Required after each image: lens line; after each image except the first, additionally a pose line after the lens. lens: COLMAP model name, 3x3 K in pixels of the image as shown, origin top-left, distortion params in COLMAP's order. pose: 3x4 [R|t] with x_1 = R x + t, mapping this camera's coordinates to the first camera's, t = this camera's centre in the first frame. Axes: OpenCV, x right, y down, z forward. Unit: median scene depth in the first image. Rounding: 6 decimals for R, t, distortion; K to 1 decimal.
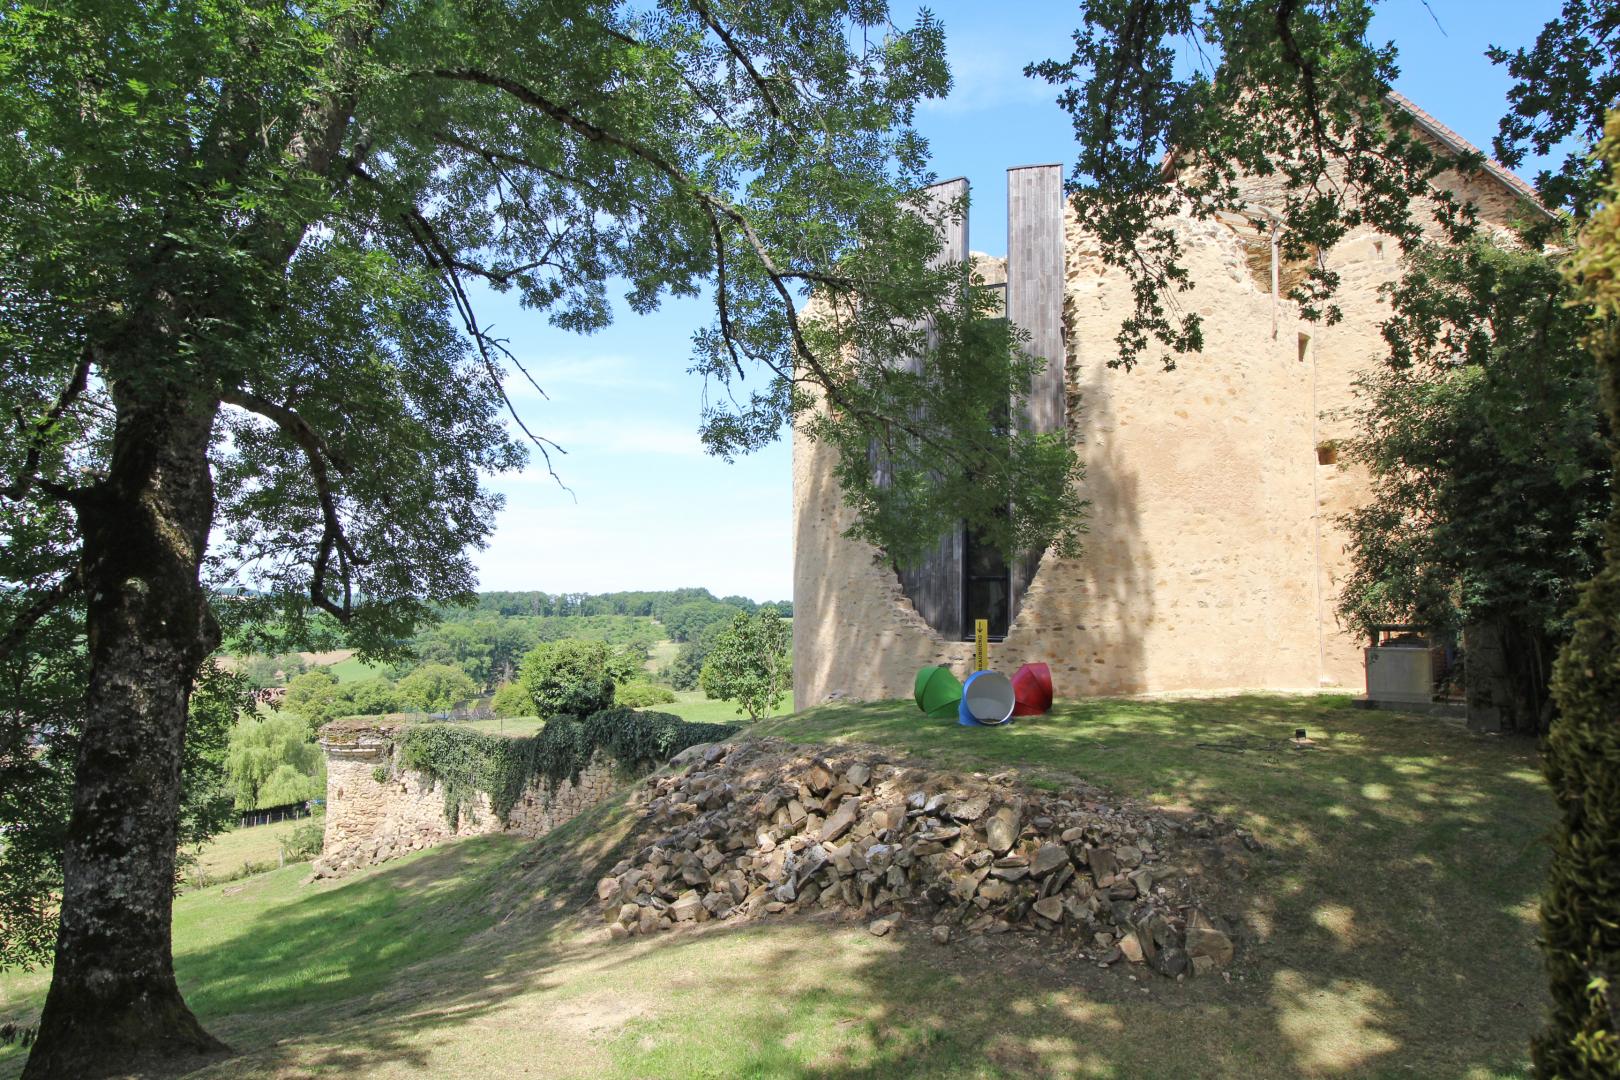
lens RADIAL K [[993.3, 0, 786.5], [0, 993.3, 532.4], [0, 0, 1]] dist [0.000175, 0.000031]
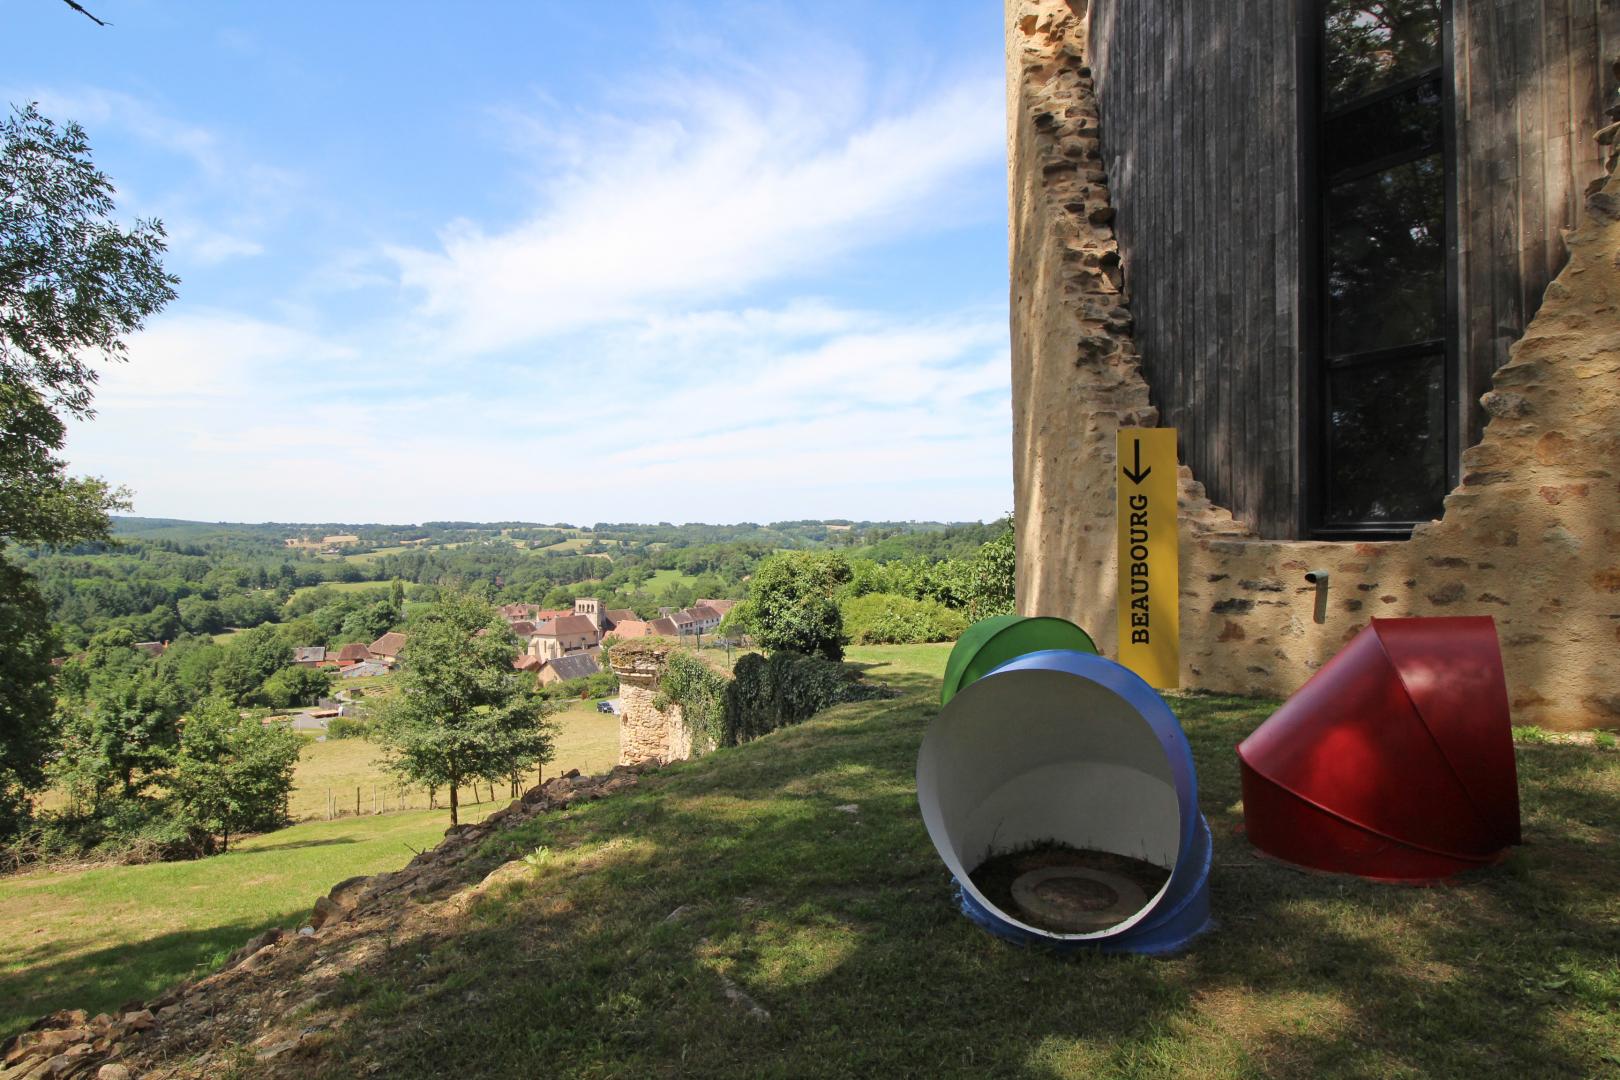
lens RADIAL K [[879.1, 0, 791.4], [0, 879.1, 535.0], [0, 0, 1]] dist [-0.002707, -0.001238]
pose [[0.838884, -0.015026, -0.544102, 0.194618], [0.057586, 0.996459, 0.061265, 0.077739], [0.541255, -0.082727, 0.836779, 0.632721]]
